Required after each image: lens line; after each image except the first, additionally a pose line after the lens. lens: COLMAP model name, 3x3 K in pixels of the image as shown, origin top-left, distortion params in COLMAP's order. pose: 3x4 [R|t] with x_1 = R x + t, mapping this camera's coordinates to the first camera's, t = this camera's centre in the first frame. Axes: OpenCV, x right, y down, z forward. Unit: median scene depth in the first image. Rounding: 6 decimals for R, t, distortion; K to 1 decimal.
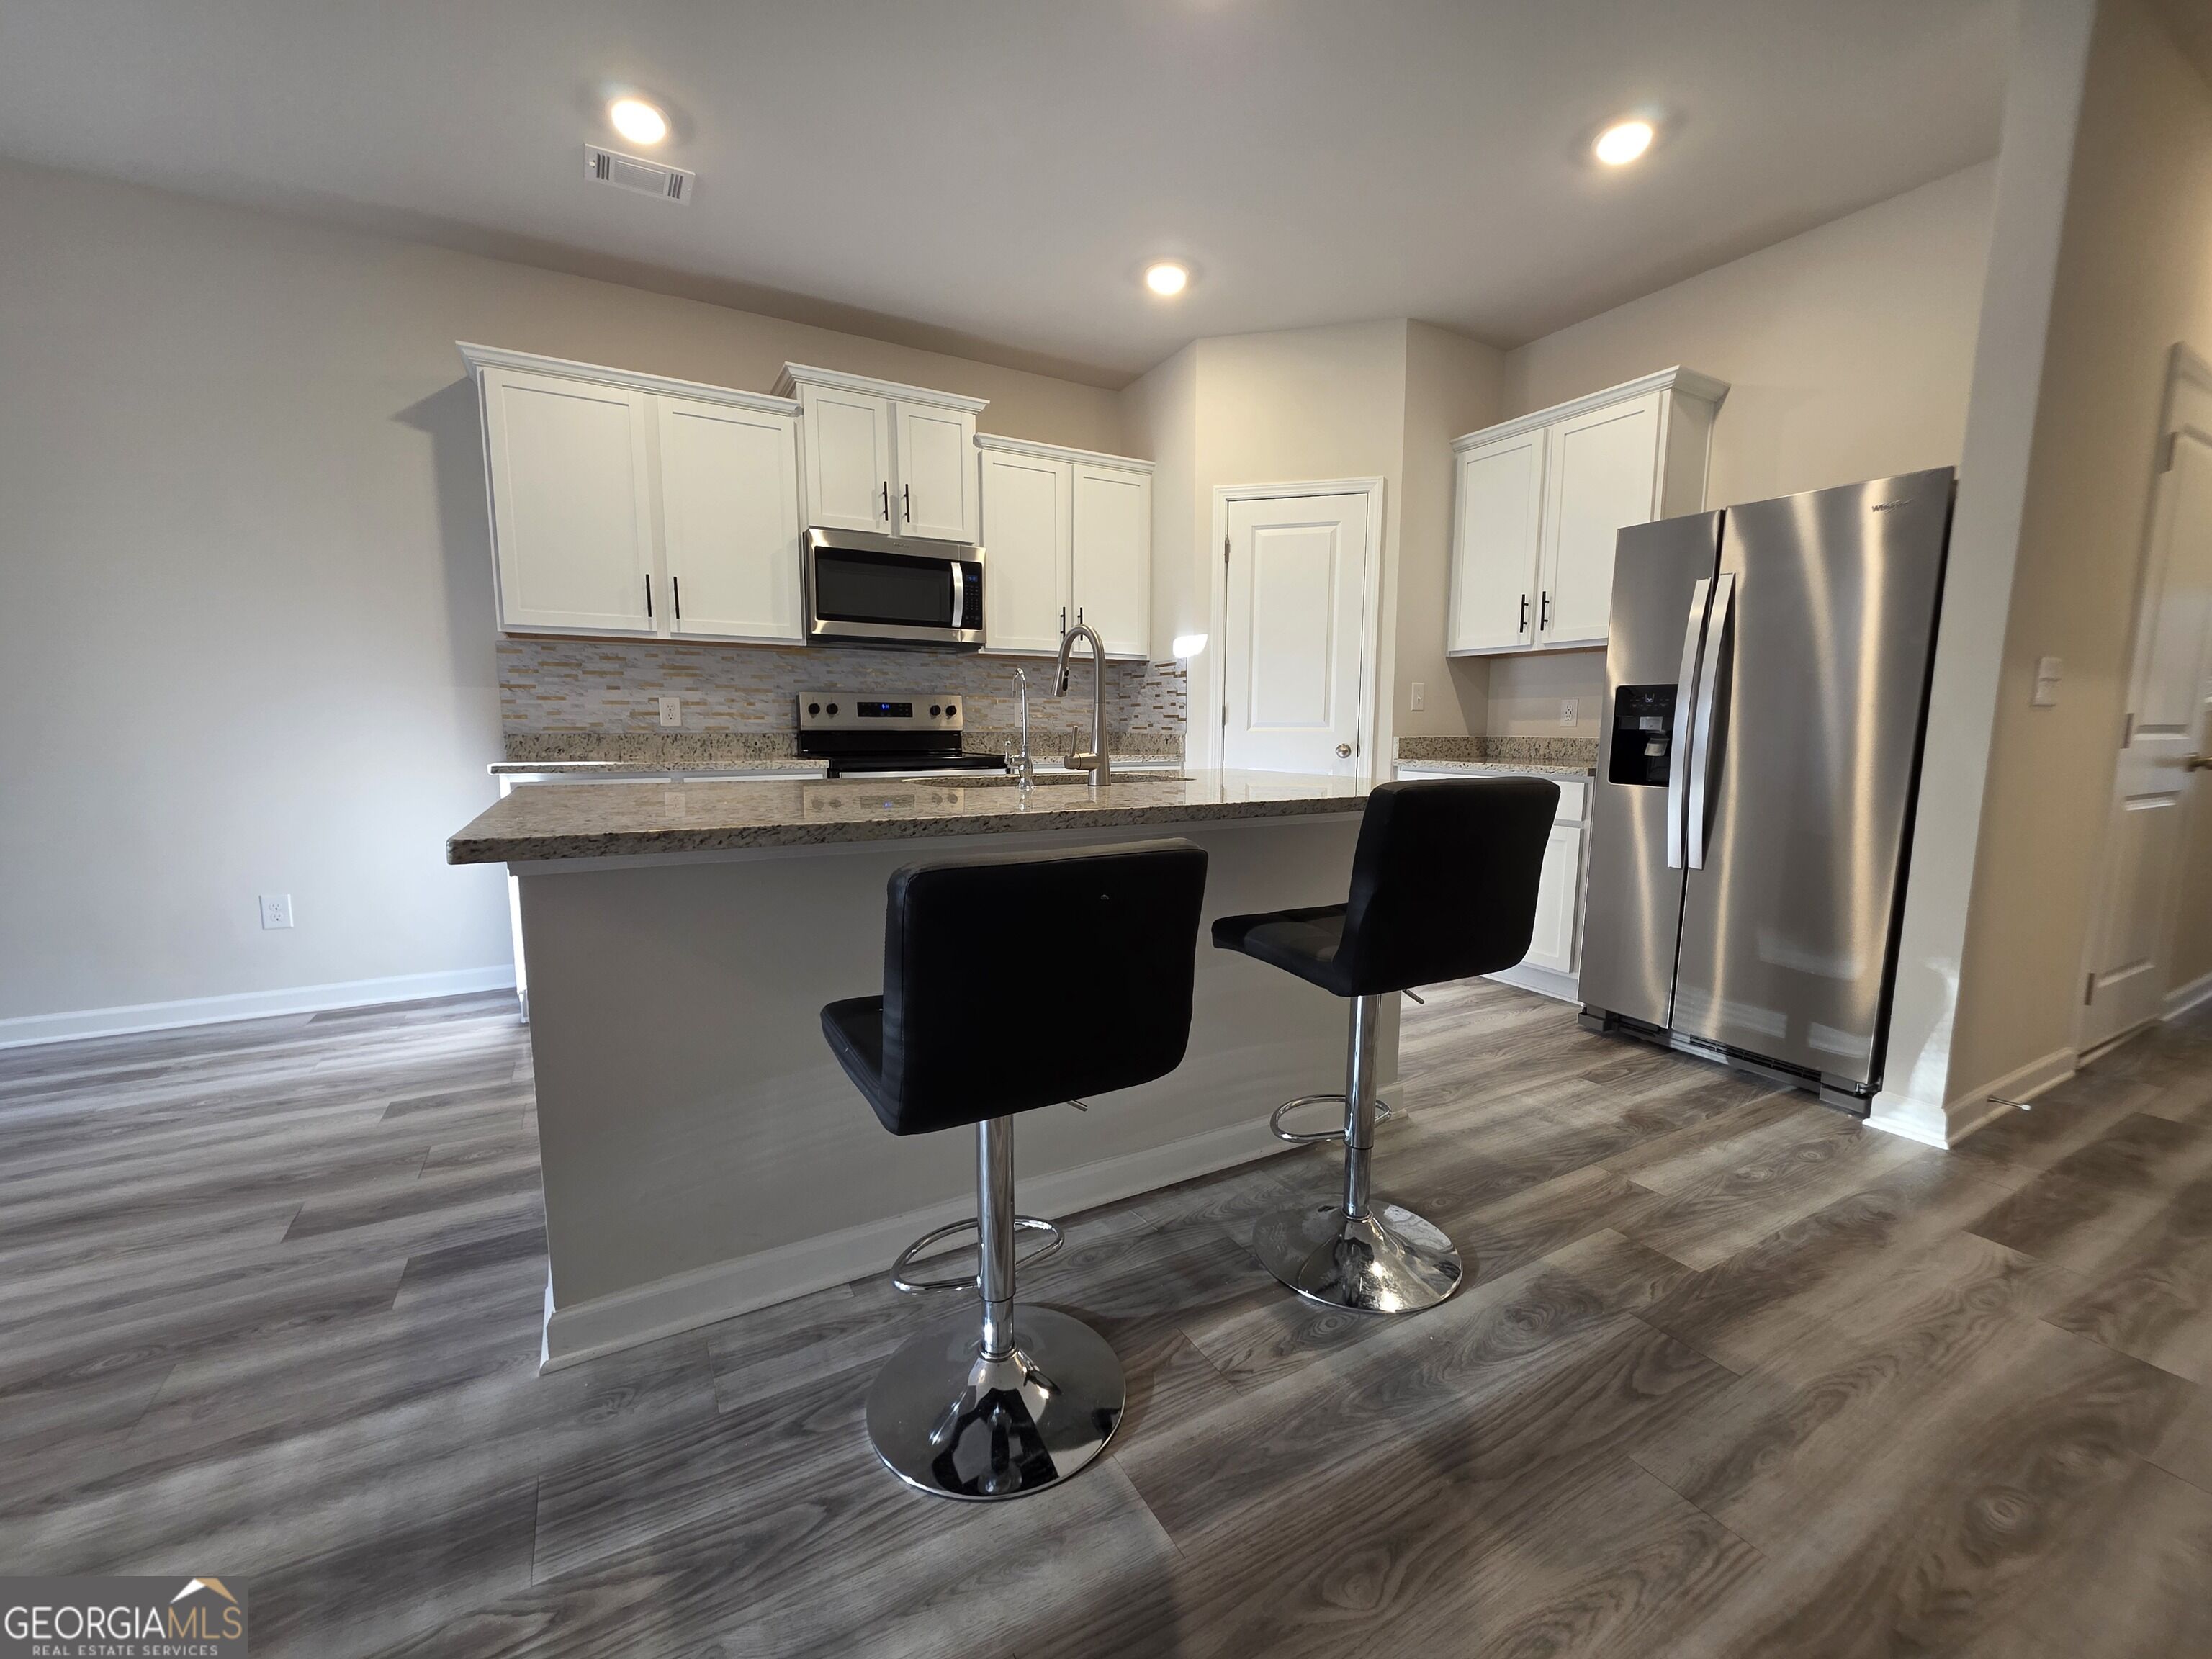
lens RADIAL K [[884.0, 0, 1090.7], [0, 884.0, 836.6], [0, 0, 1]] dist [-0.007108, 0.000831]
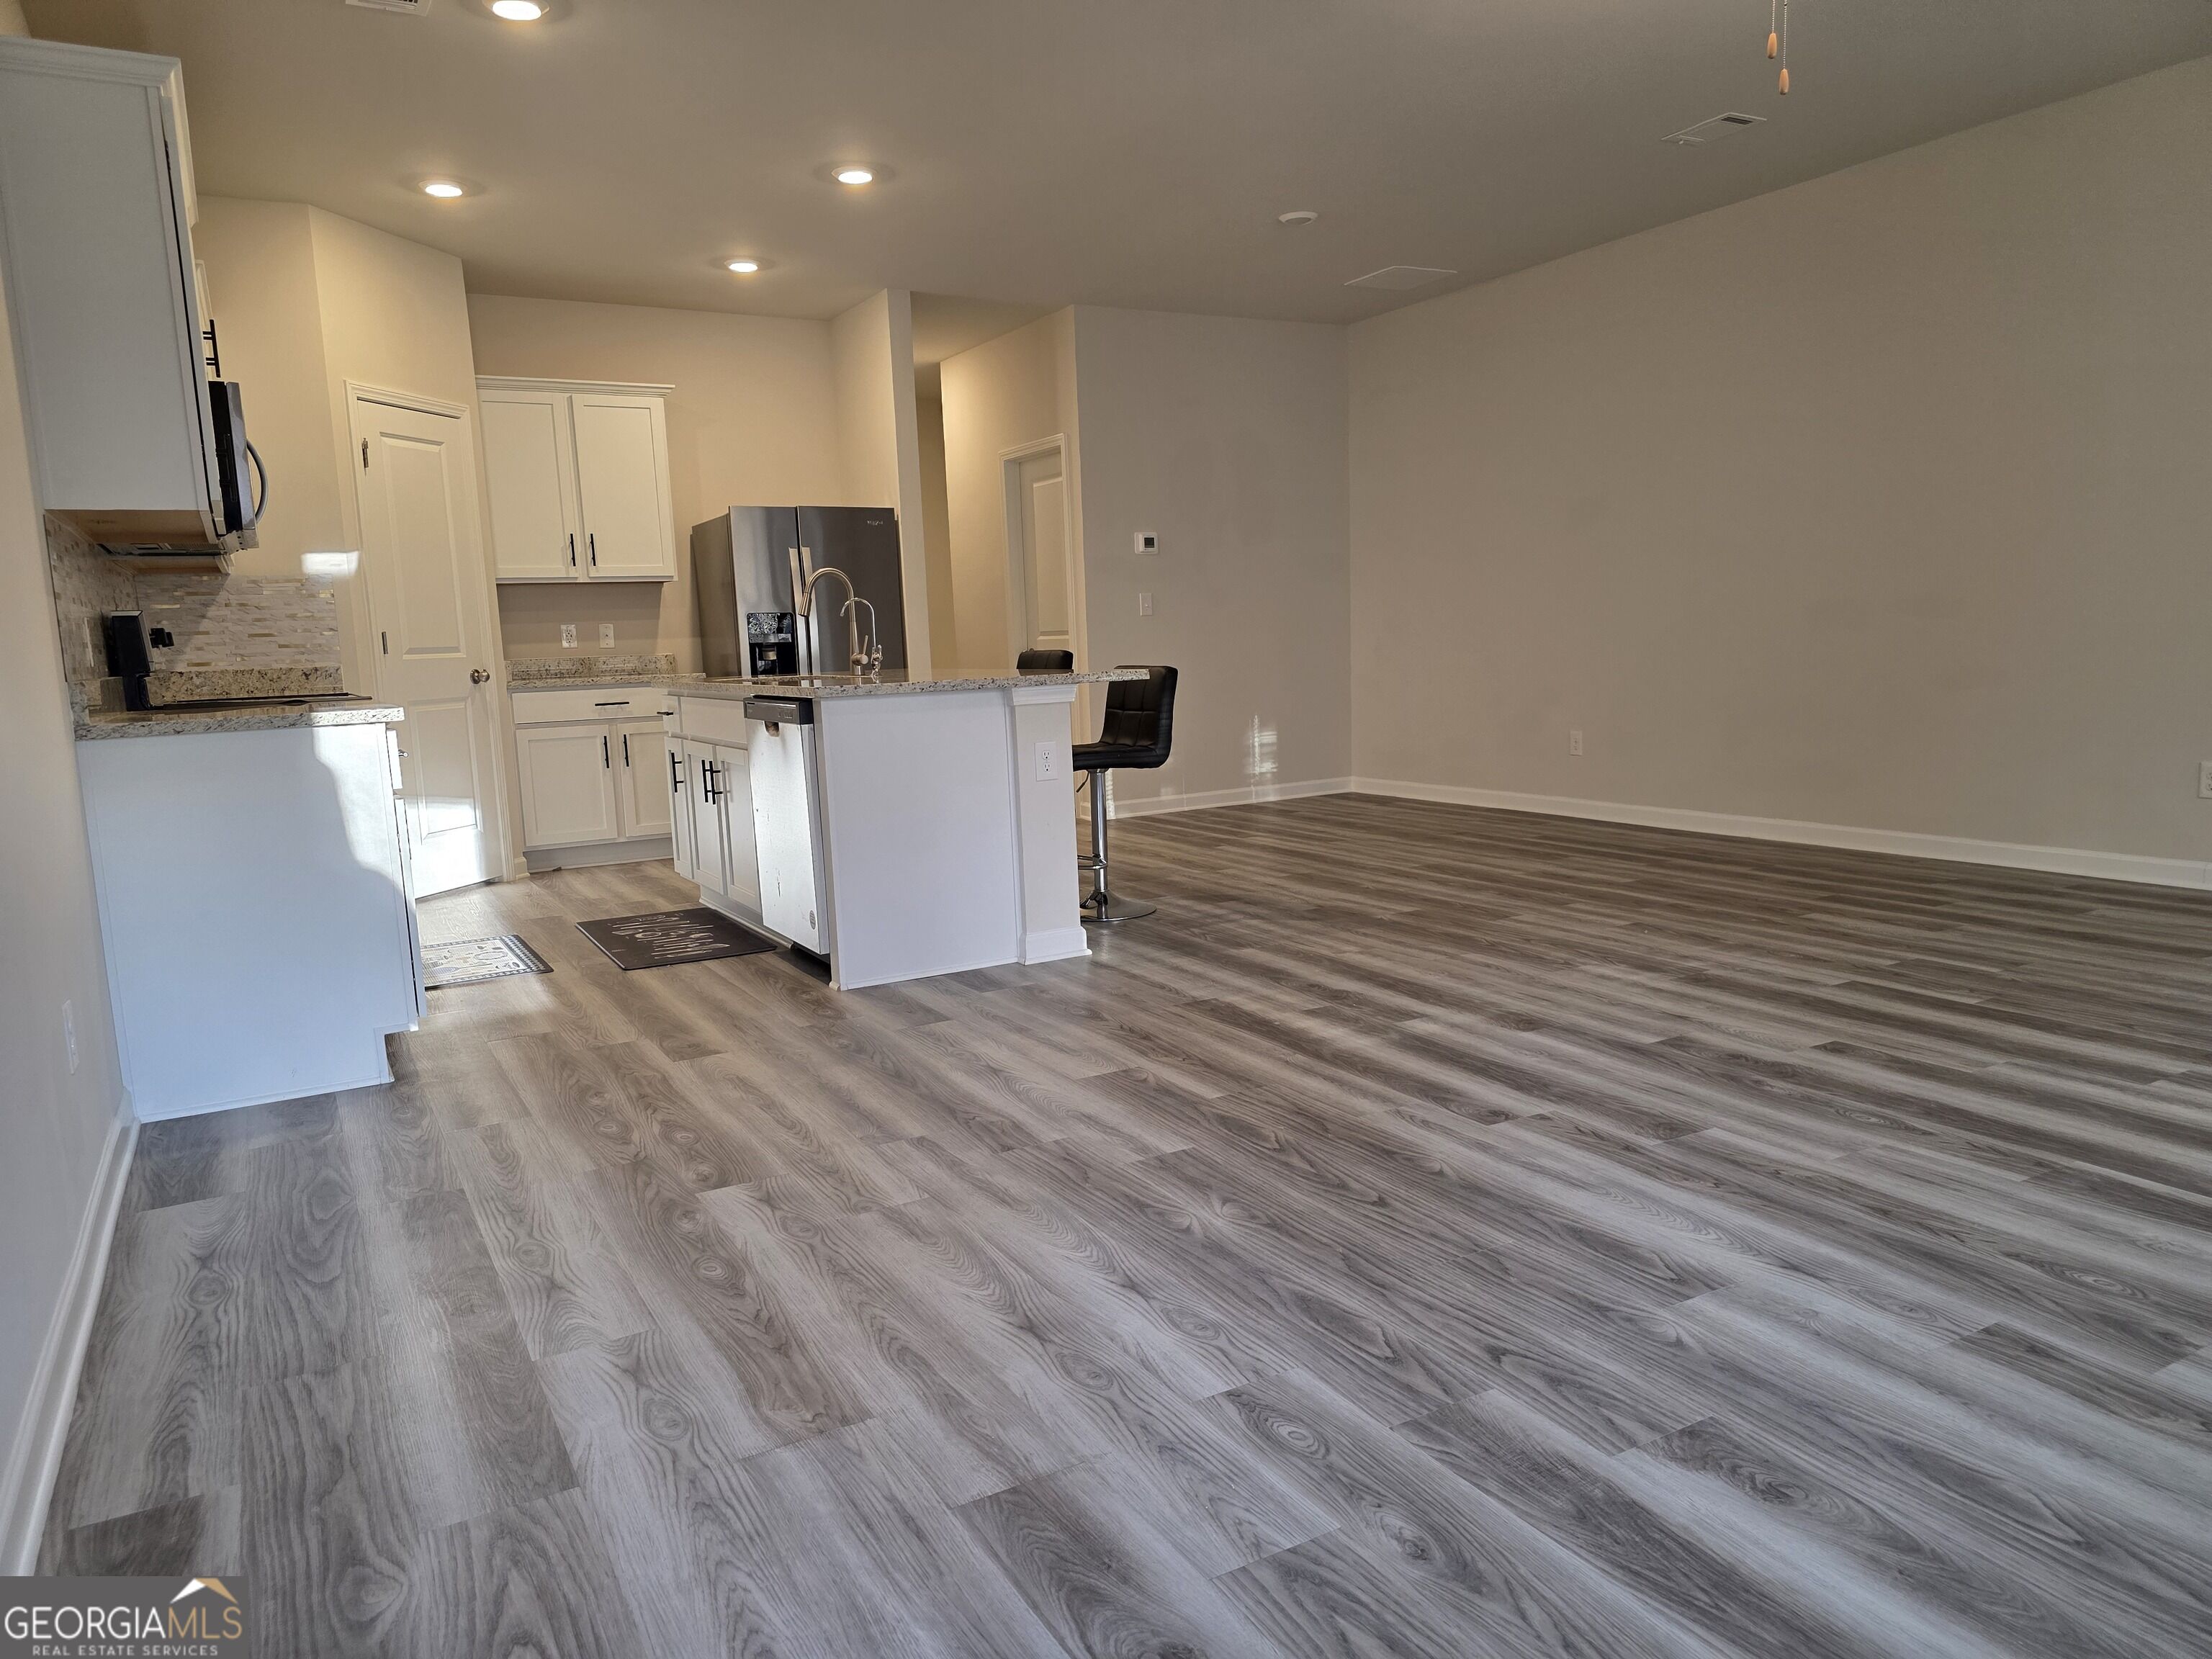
lens RADIAL K [[1465.1, 0, 1085.7], [0, 1465.1, 832.6], [0, 0, 1]] dist [0.023343, -0.020898]
pose [[0.016269, -0.138190, 0.990272, -1.439390], [0.162714, 0.977567, 0.133744, -0.037224], [-0.986539, 0.158955, 0.038390, 0.312846]]
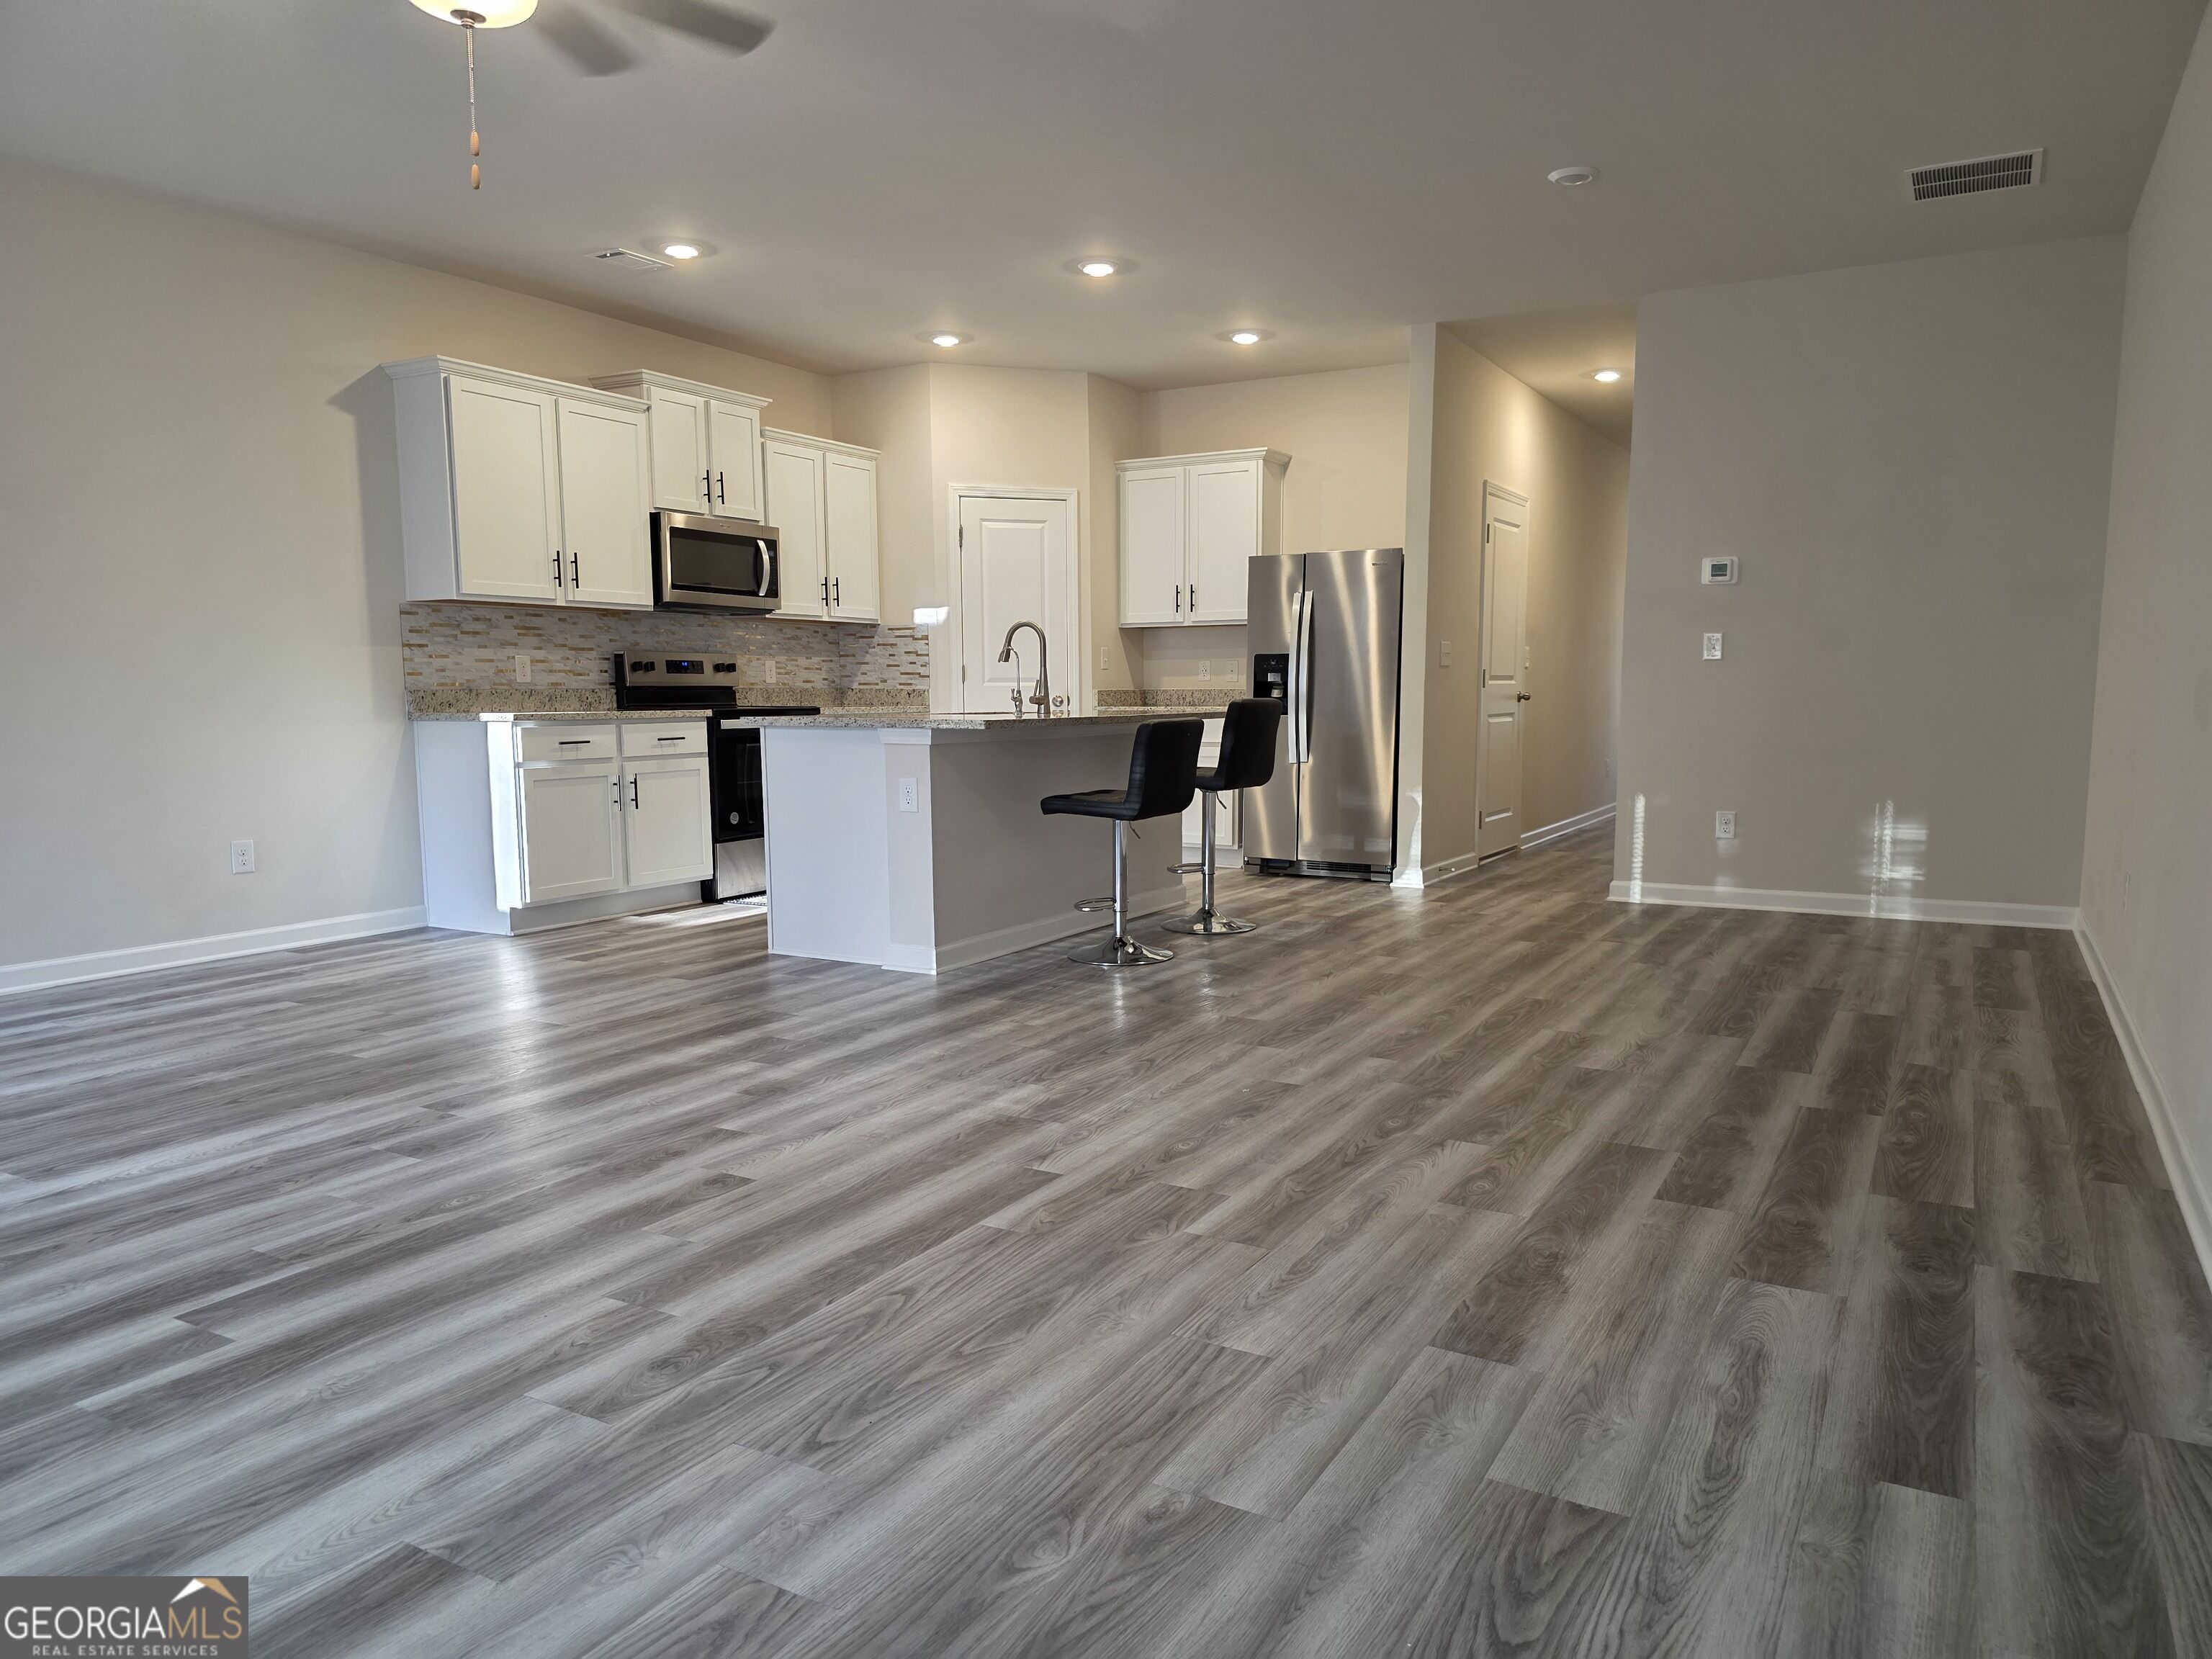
lens RADIAL K [[1465.1, 0, 1114.4], [0, 1465.1, 842.4], [0, 0, 1]] dist [0.023343, -0.020898]
pose [[0.855732, -0.060557, 0.513863, -0.776392], [0.071023, 0.997474, -0.000725, 0.118902], [-0.512522, 0.037116, 0.857872, -0.878323]]
